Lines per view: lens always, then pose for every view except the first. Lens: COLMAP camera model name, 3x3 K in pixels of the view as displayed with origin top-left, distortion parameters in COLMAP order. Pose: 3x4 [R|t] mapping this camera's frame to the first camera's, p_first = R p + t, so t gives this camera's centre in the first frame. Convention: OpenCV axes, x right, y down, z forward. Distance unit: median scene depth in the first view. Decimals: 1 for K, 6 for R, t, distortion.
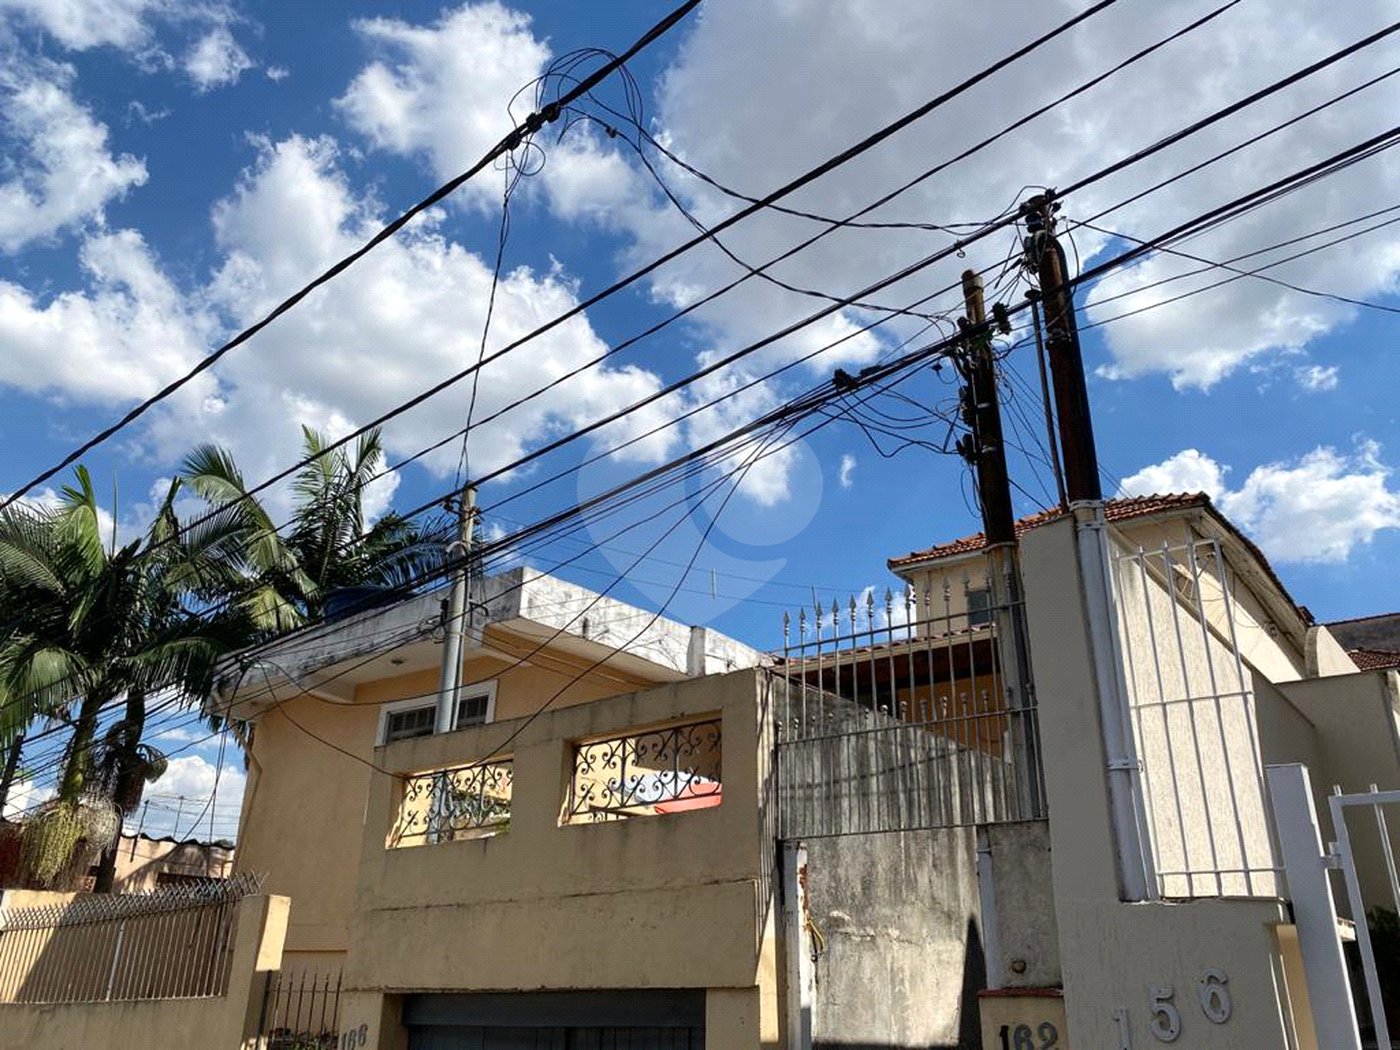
lens RADIAL K [[1075.2, 0, 704.5], [0, 1075.2, 522.8], [0, 0, 1]] dist [0.007914, 0.002094]
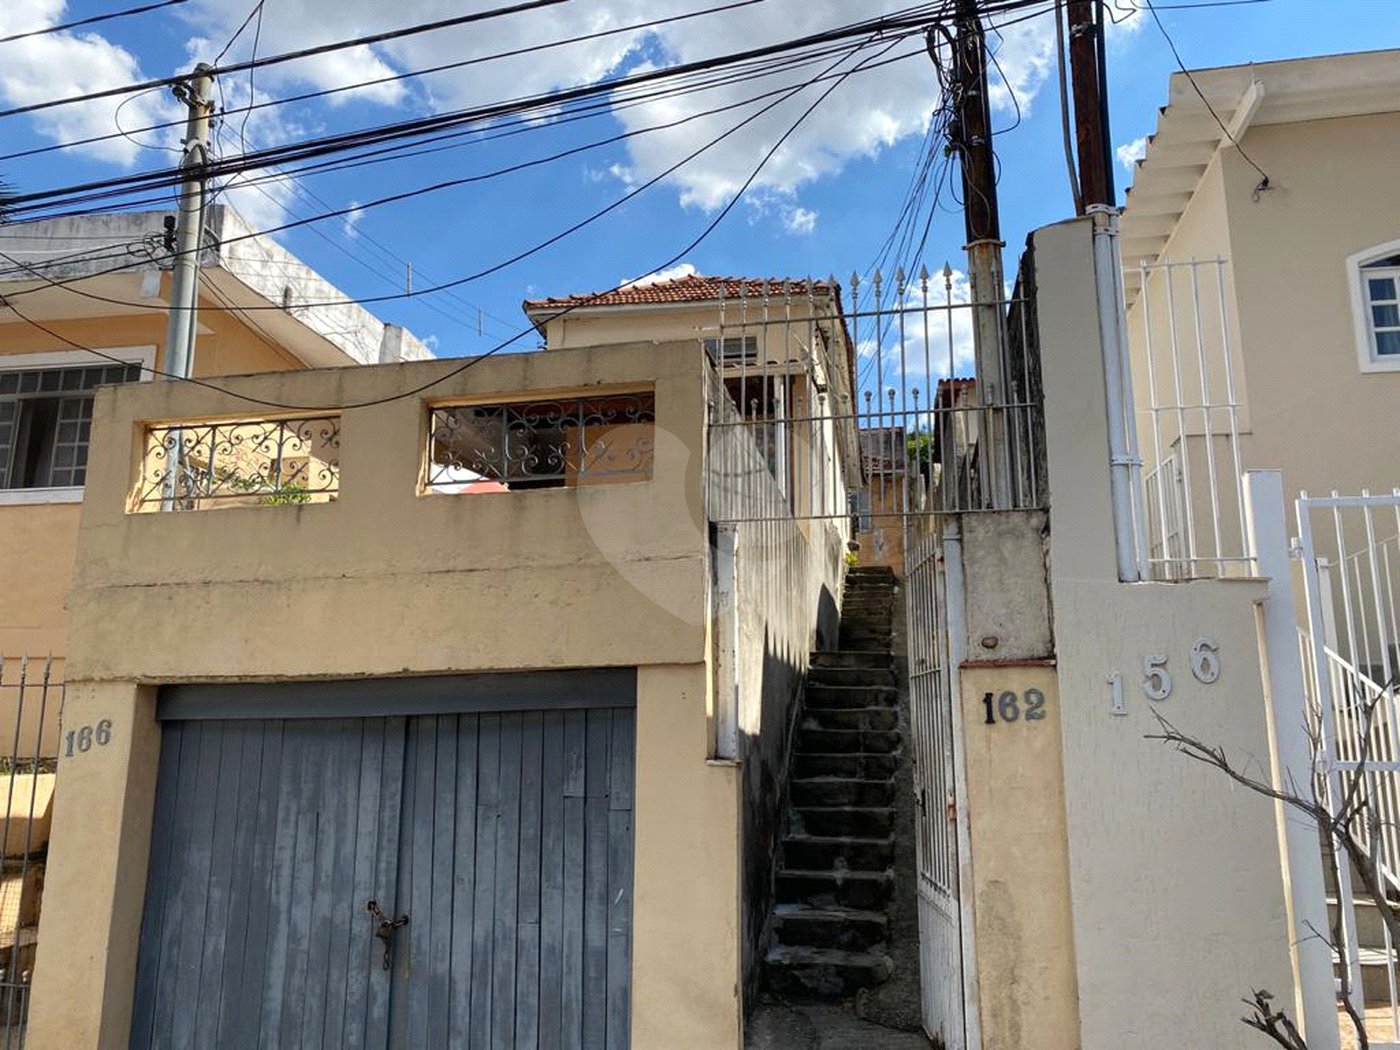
lens RADIAL K [[1075.7, 0, 680.1], [0, 1075.7, 520.0], [0, 0, 1]] dist [0.023646, -0.007390]
pose [[0.897343, 0.082117, 0.433627, -0.349645], [-0.169212, 0.971466, 0.166196, 0.139362], [-0.407606, -0.222509, 0.885634, 0.180940]]
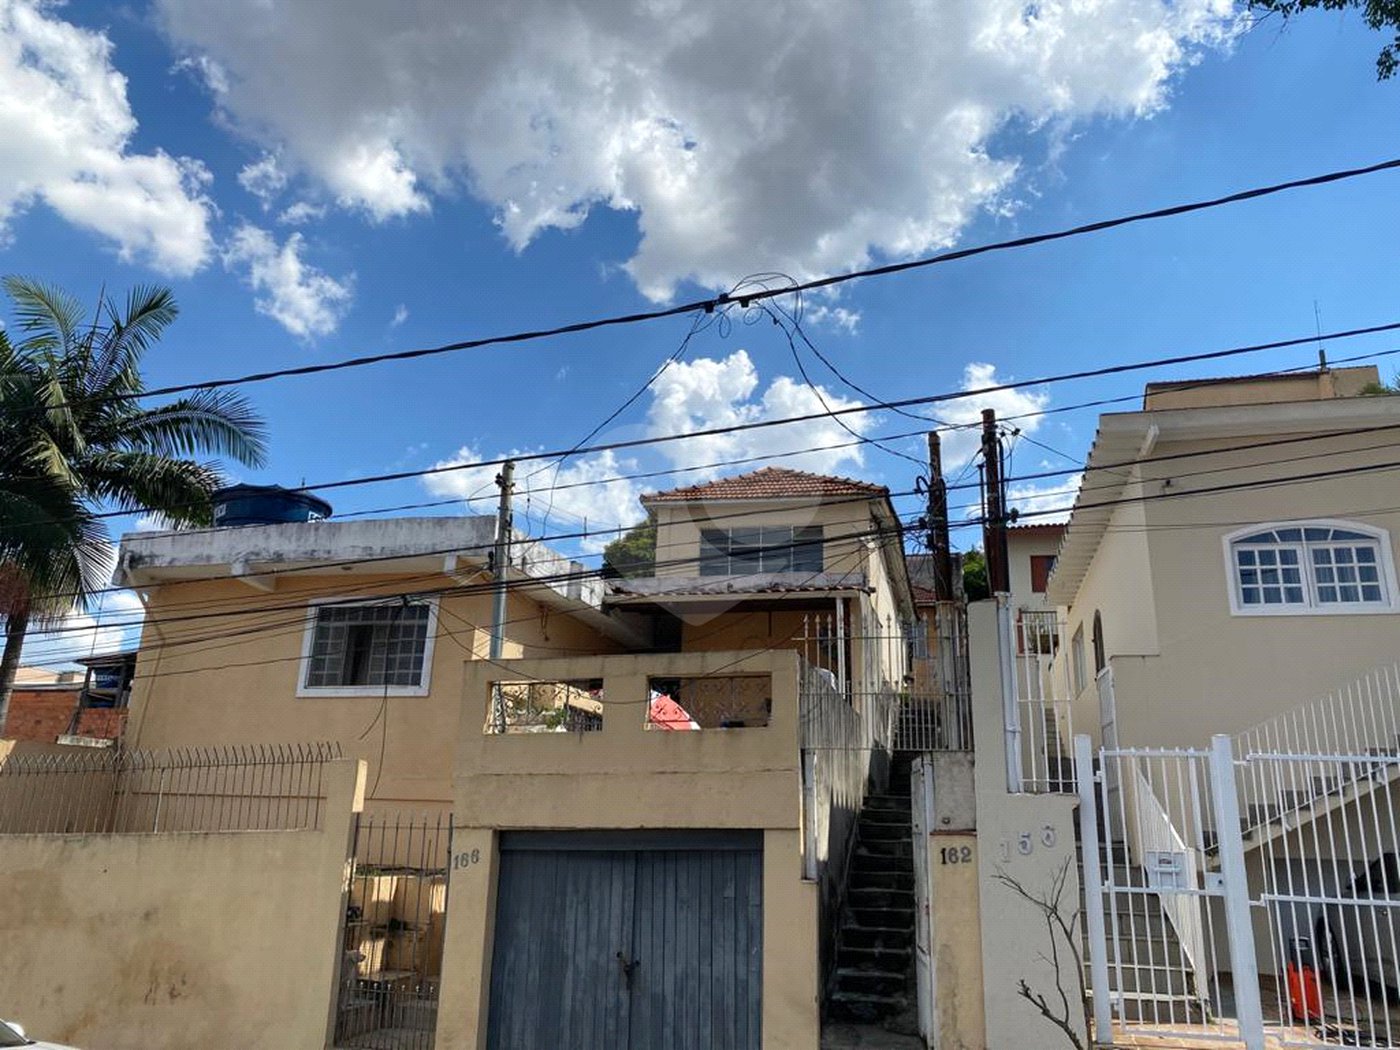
lens RADIAL K [[1077.9, 0, 700.0], [0, 1077.9, 517.1], [0, 0, 1]] dist [0.017989, -0.002977]
pose [[0.914235, 0.125253, 0.385340, -0.791126], [-0.170969, 0.981462, 0.086611, -0.197755], [-0.367348, -0.145064, 0.918701, -0.494723]]
